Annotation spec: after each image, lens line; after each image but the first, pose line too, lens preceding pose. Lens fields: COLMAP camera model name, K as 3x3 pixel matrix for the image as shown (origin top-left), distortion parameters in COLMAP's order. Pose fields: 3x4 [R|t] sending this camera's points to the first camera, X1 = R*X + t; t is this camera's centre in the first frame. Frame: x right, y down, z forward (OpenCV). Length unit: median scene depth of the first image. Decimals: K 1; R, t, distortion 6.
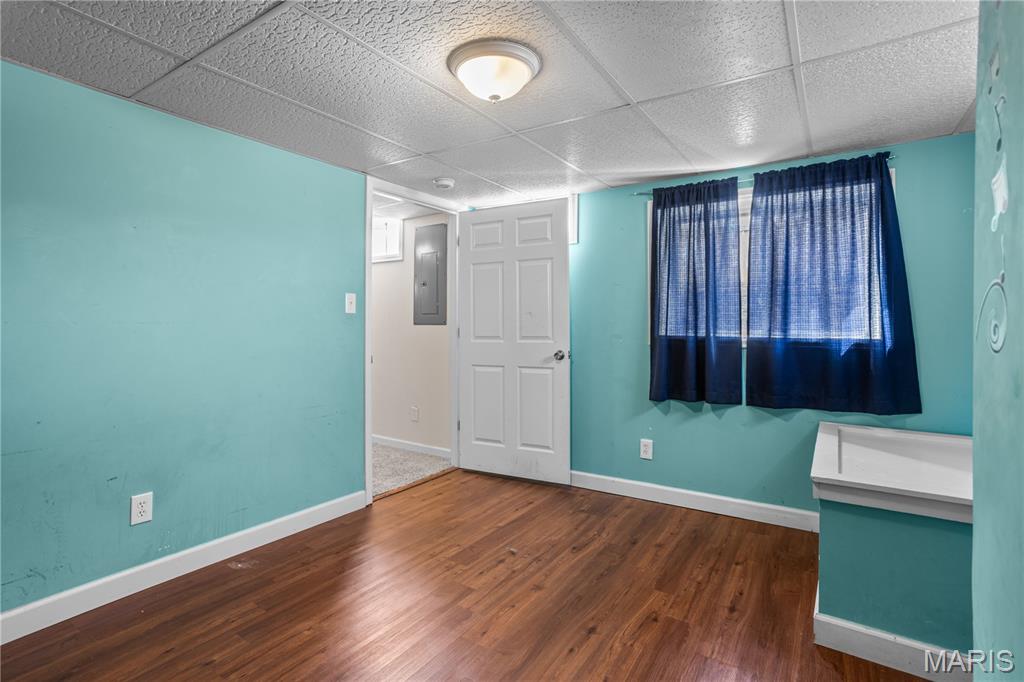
lens RADIAL K [[488.7, 0, 510.3], [0, 488.7, 335.7], [0, 0, 1]] dist [-0.010597, 0.000654]
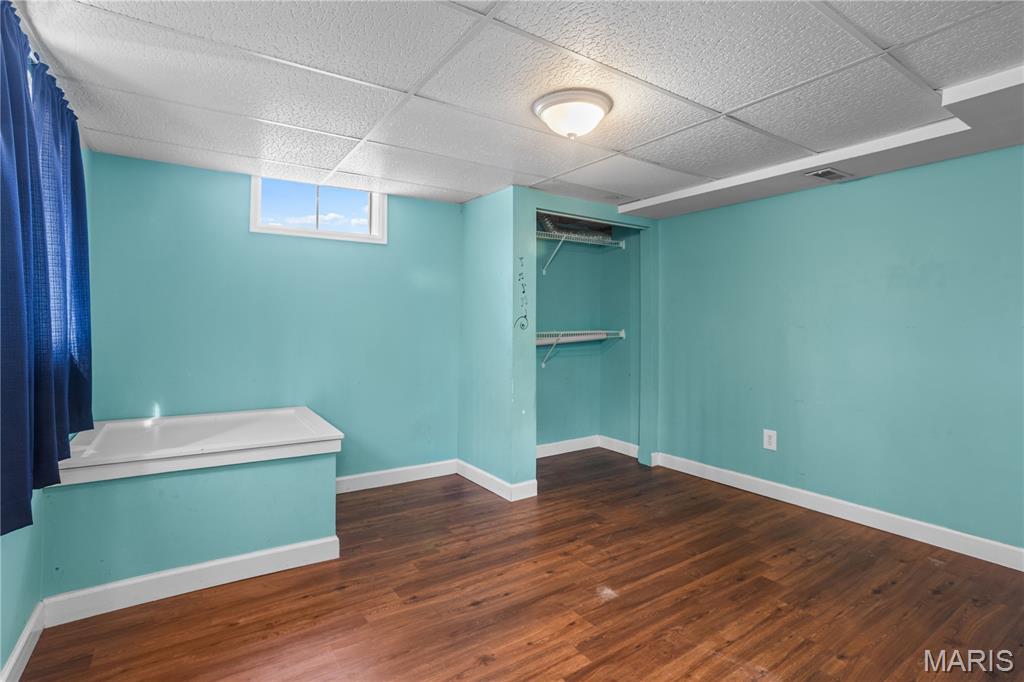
lens RADIAL K [[488.7, 0, 507.4], [0, 488.7, 334.6], [0, 0, 1]] dist [-0.010597, 0.000654]
pose [[-0.920424, -0.015762, 0.390604, -0.295495], [0.001808, 0.999004, 0.044574, -0.048331], [-0.390918, 0.041733, -0.919479, 1.809696]]
